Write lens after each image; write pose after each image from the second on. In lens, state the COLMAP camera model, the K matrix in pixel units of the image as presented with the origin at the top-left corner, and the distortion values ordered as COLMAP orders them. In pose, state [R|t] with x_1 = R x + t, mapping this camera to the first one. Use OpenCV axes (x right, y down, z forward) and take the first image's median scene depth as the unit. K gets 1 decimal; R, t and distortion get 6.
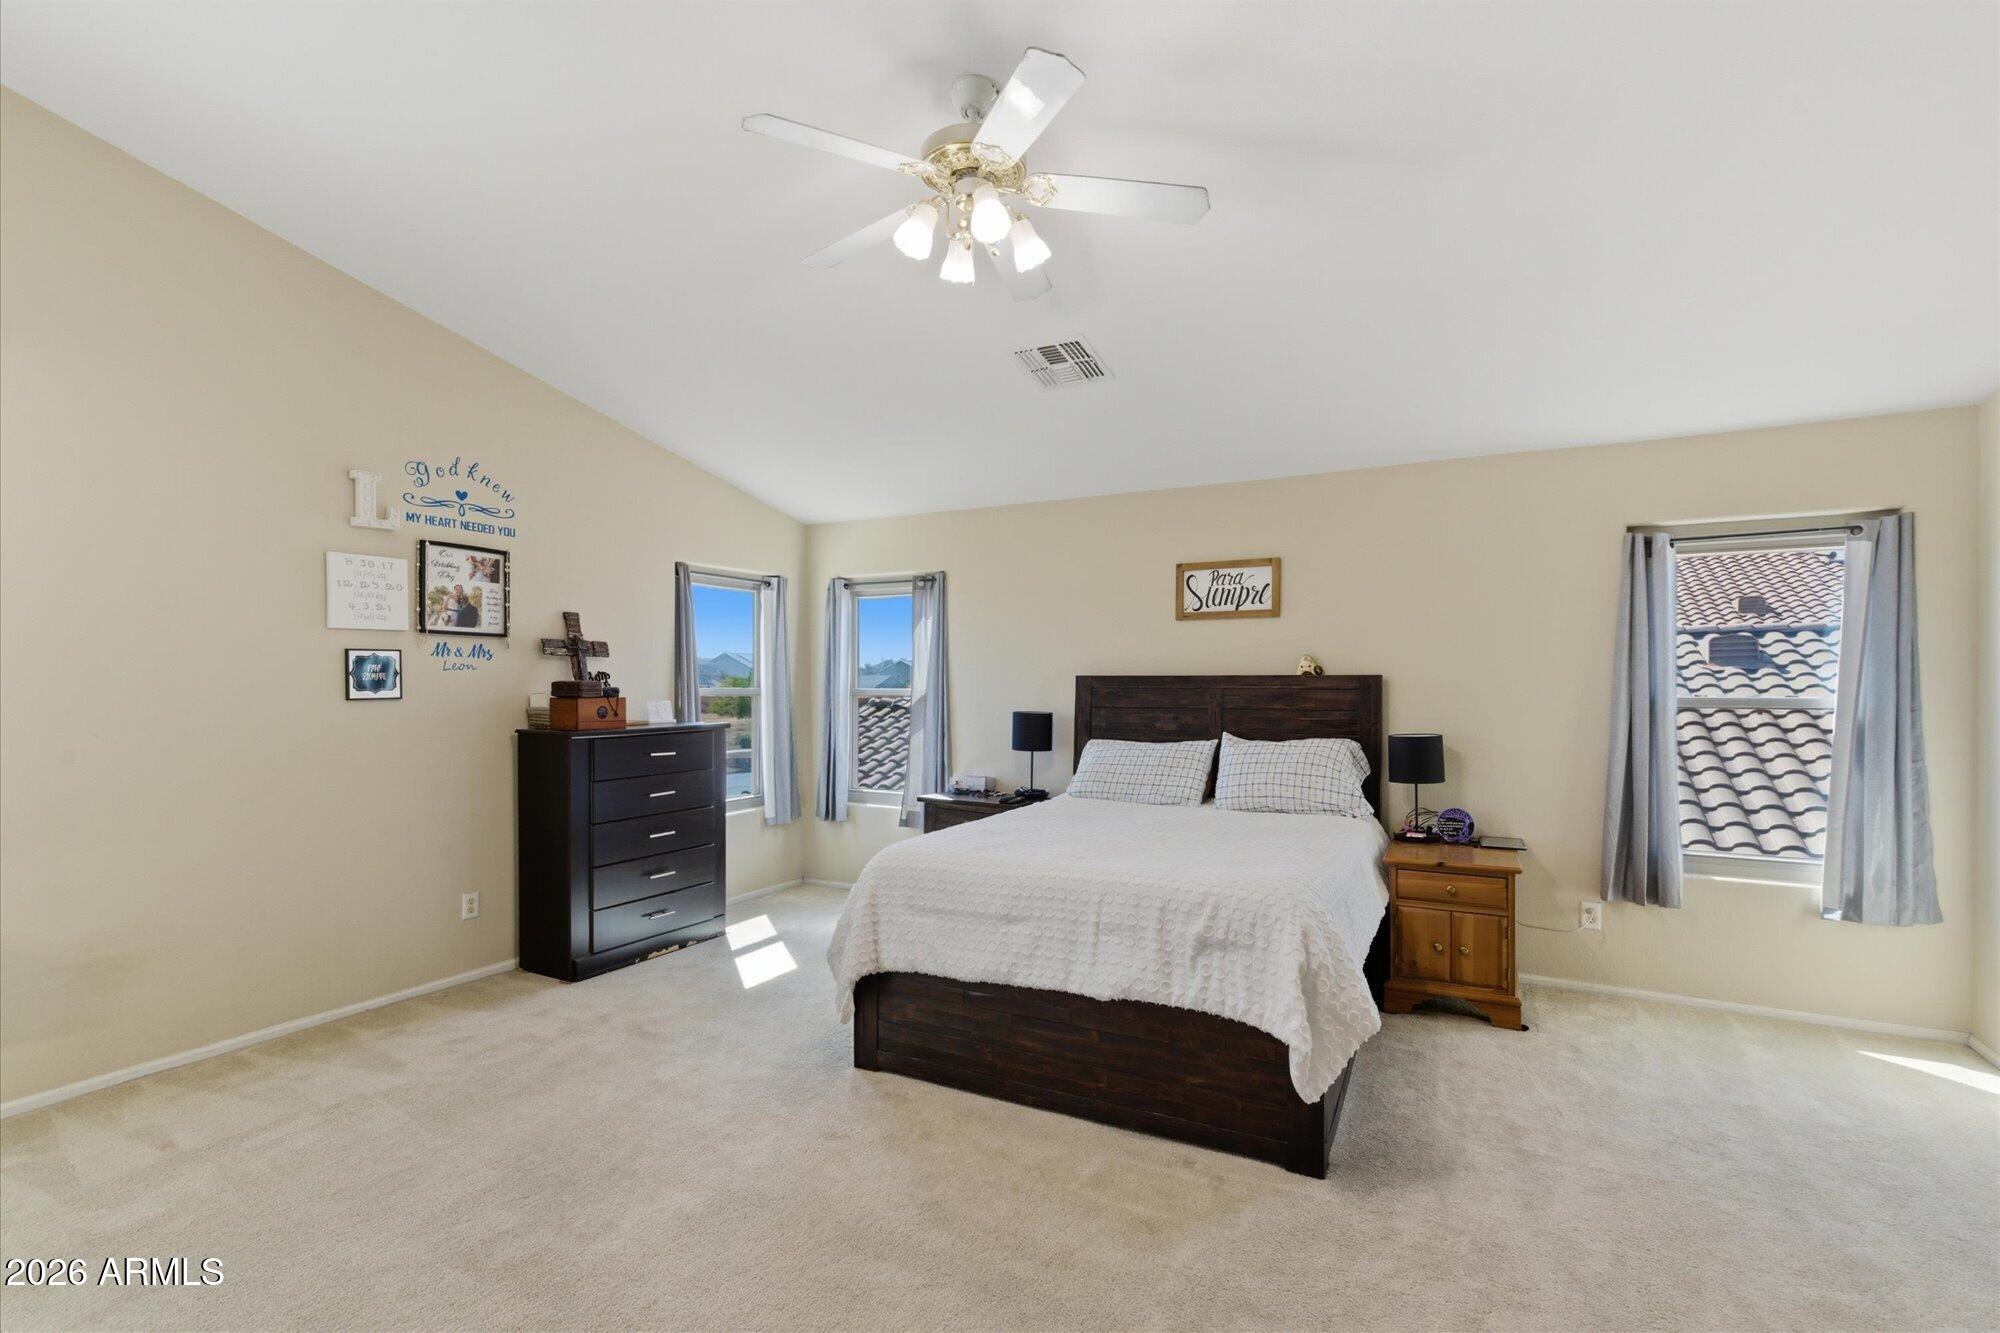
lens RADIAL K [[925.6, 0, 997.4], [0, 925.6, 692.8], [0, 0, 1]] dist [0.002082, -0.000232]
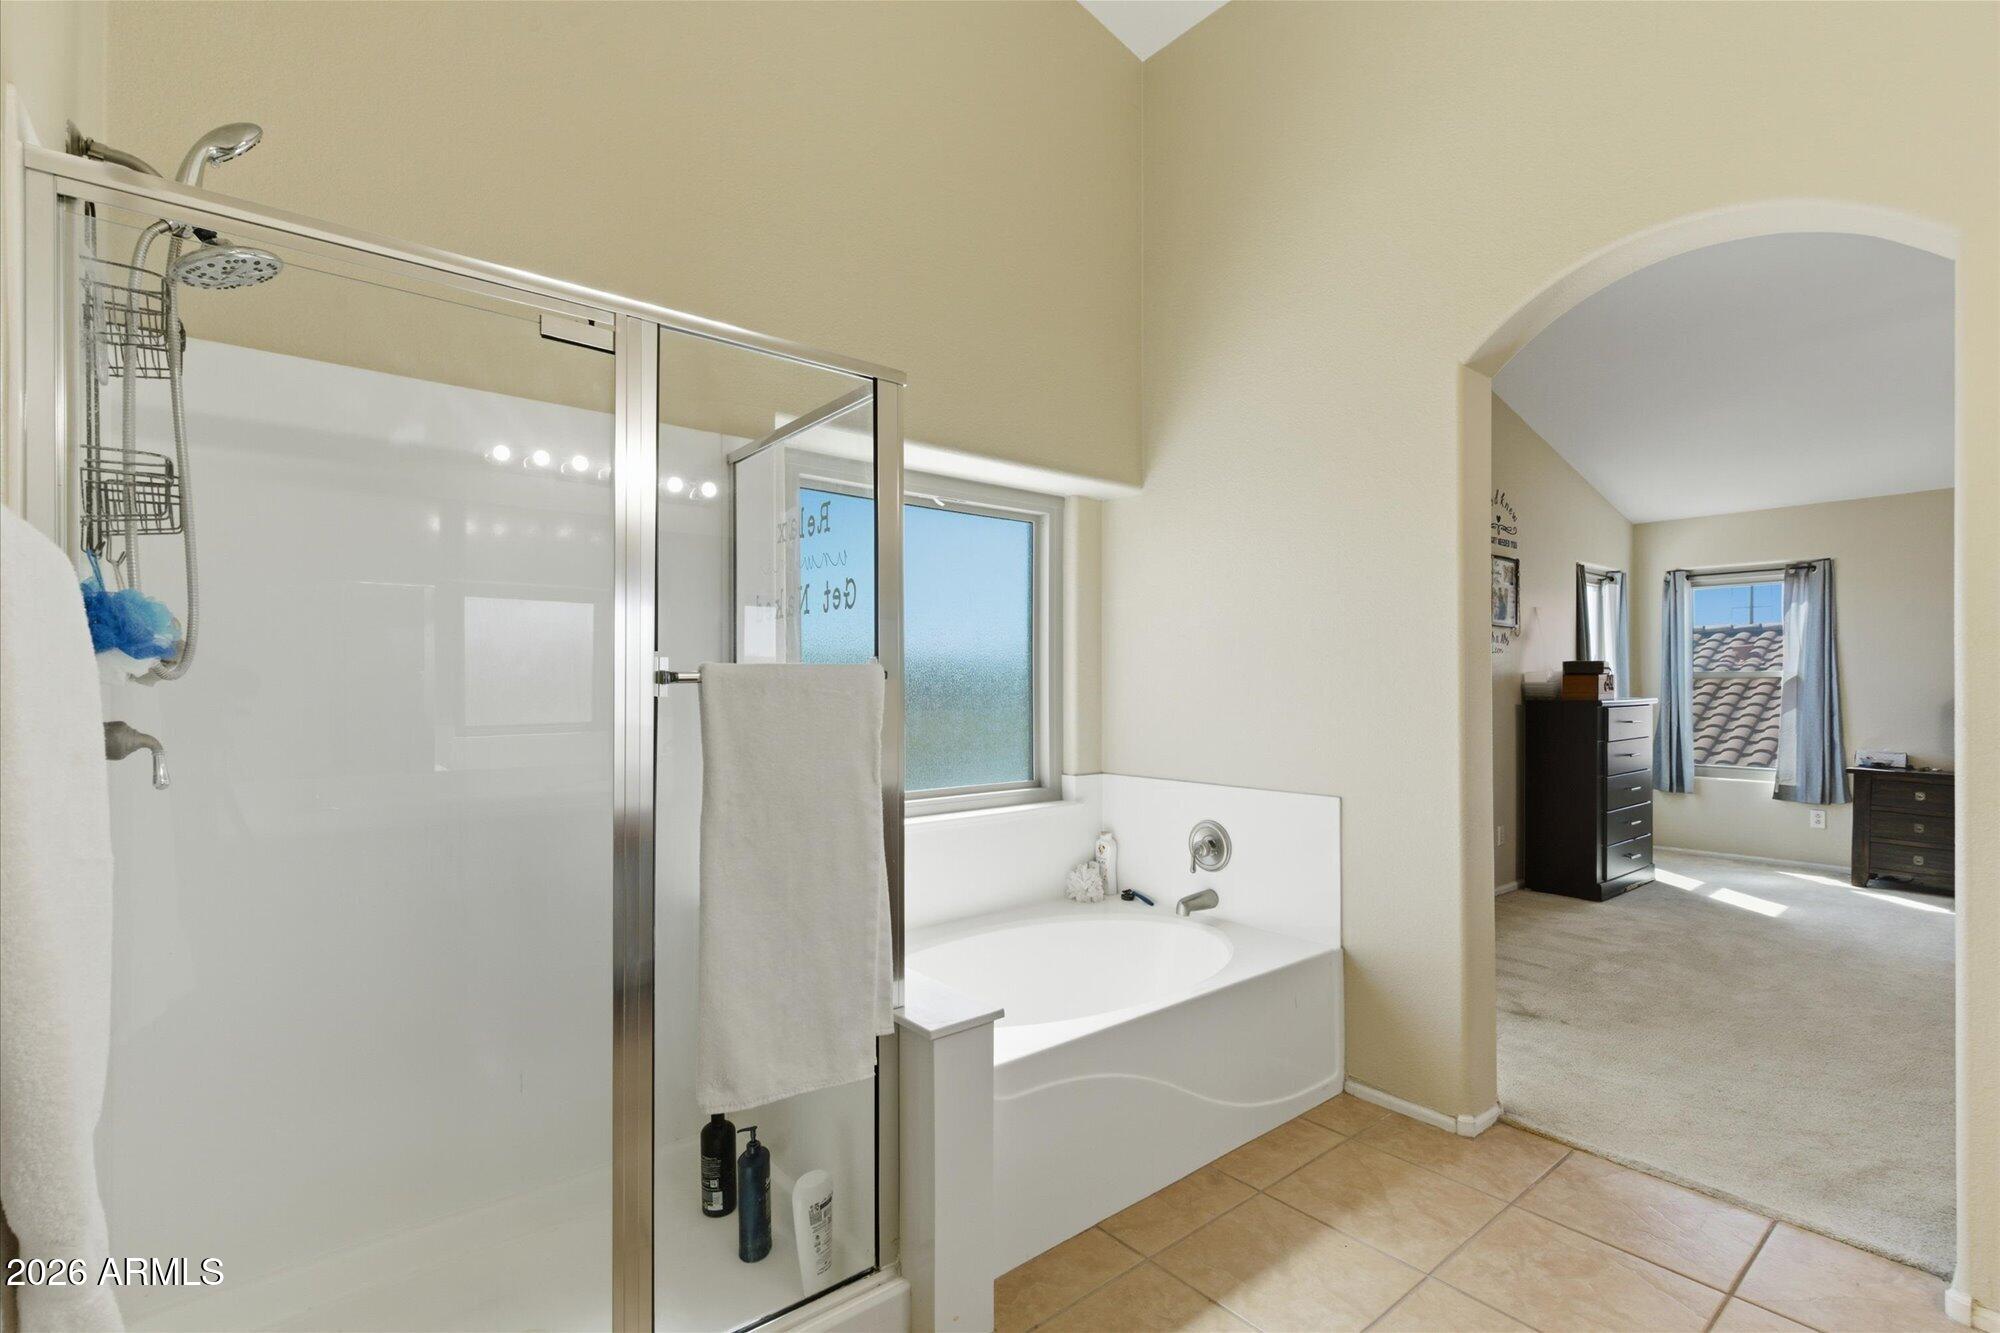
lens RADIAL K [[925.6, 0, 997.4], [0, 925.6, 692.8], [0, 0, 1]] dist [0.002082, -0.000232]
pose [[0.926006, -0.000865, -0.377509, -0.527932], [-0.000520, 0.999994, -0.003567, 0.025808], [0.377509, 0.003499, 0.925999, -0.328962]]
